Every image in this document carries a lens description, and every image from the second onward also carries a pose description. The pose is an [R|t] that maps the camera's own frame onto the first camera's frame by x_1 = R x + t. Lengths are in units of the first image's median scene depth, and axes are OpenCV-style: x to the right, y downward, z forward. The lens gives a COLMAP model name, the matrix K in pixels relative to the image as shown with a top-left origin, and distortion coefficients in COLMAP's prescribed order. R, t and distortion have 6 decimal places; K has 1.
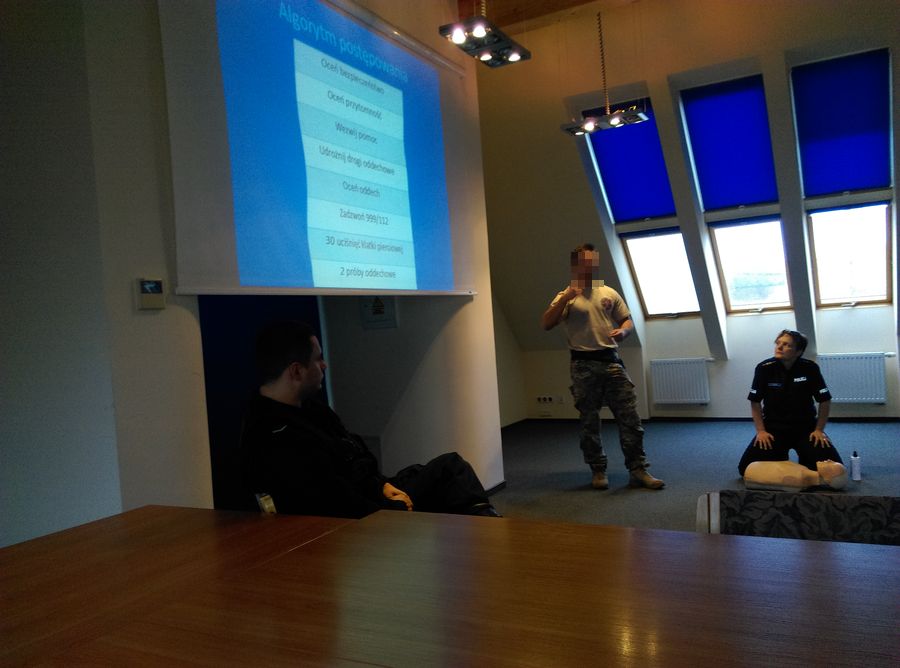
lens RADIAL K [[770.3, 0, 450.0], [0, 770.3, 334.0], [0, 0, 1]] dist [0.010238, 0.006060]
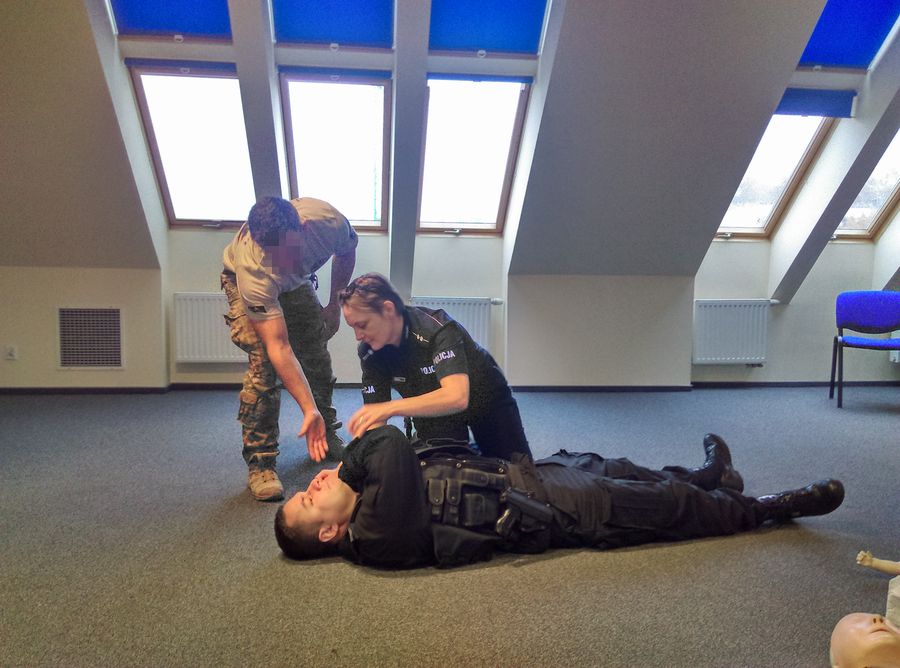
lens RADIAL K [[770.3, 0, 450.0], [0, 770.3, 334.0], [0, 0, 1]] dist [0.010238, 0.006060]
pose [[0.830761, 0.030284, 0.555804, 0.104837], [-0.055872, 0.998013, 0.029134, 0.038583], [-0.553818, -0.055257, 0.830802, 0.378169]]
